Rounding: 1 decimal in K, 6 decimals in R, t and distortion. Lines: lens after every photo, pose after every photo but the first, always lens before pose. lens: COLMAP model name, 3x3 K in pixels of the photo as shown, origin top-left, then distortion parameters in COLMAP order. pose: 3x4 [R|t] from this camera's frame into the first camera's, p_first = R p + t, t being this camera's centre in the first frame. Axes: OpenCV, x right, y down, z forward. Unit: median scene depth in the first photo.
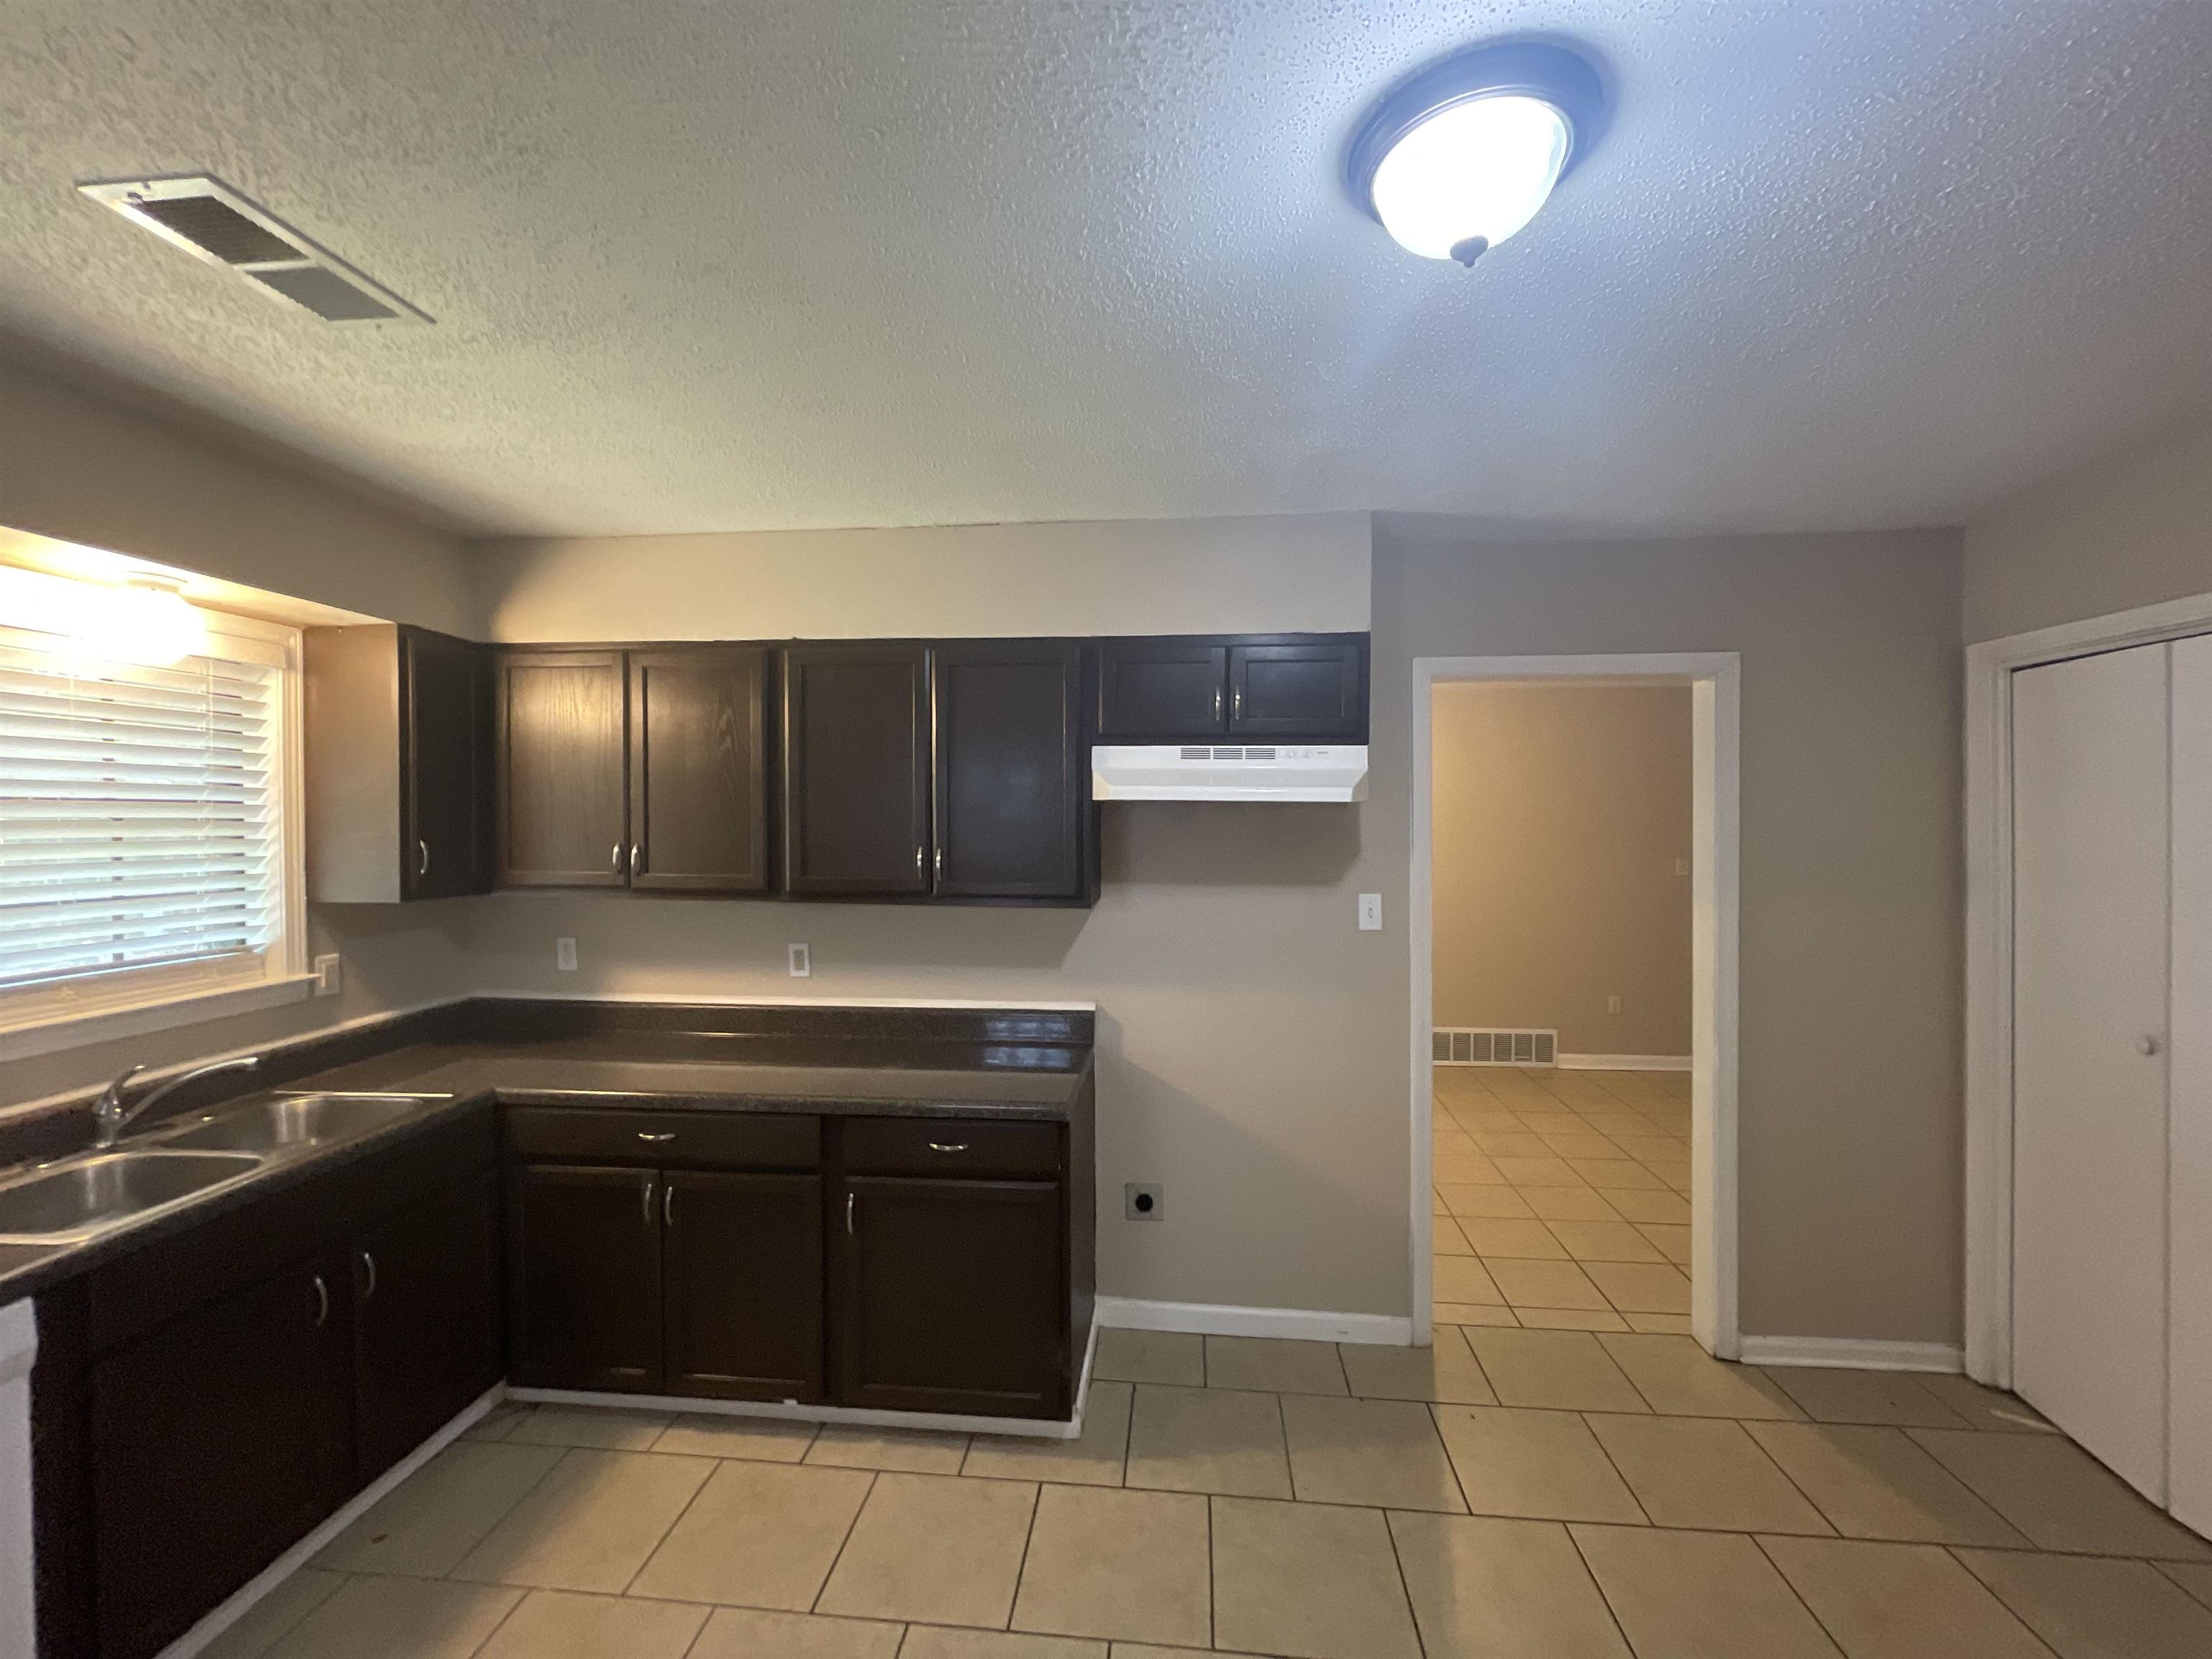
lens RADIAL K [[890.2, 0, 1106.8], [0, 890.2, 826.1], [0, 0, 1]] dist [-0.001876, 0.000060]
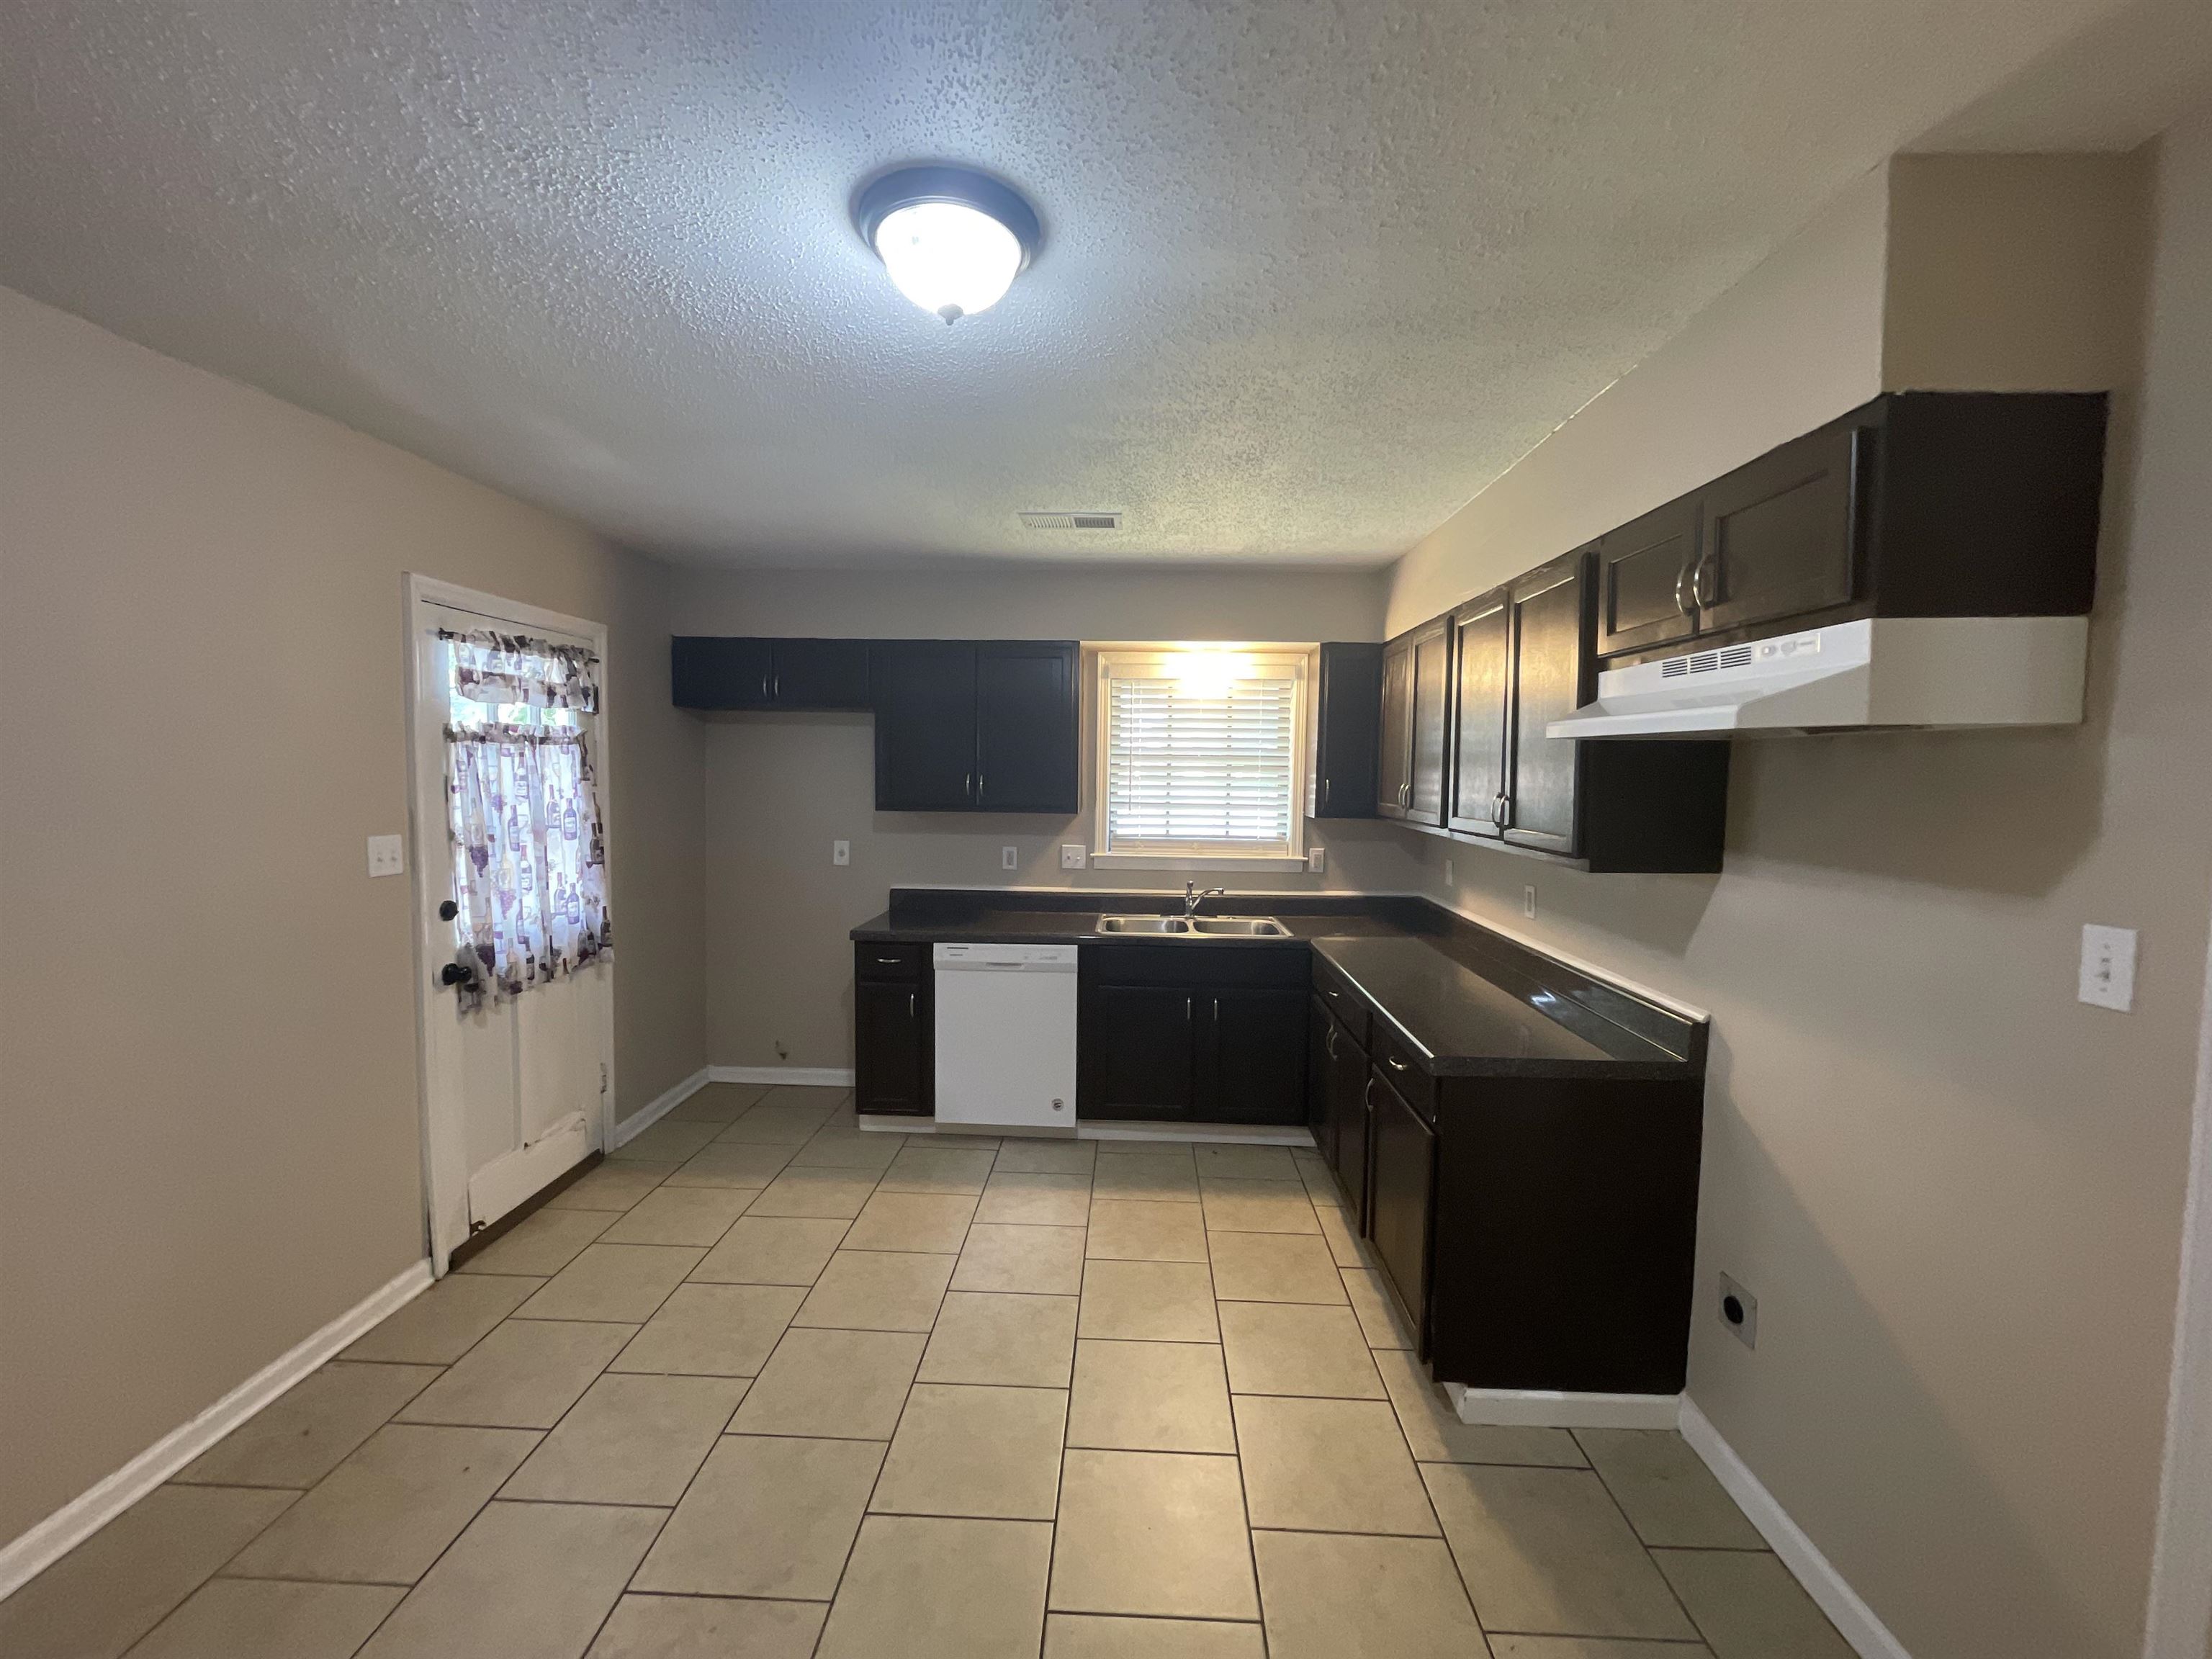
lens RADIAL K [[890.2, 0, 1104.1], [0, 890.2, 824.1], [0, 0, 1]] dist [-0.001876, 0.000060]
pose [[0.062742, 0.061073, -0.996159, 0.781073], [-0.021839, 0.997971, 0.059808, 0.008942], [0.997791, 0.018003, 0.063948, 0.510206]]
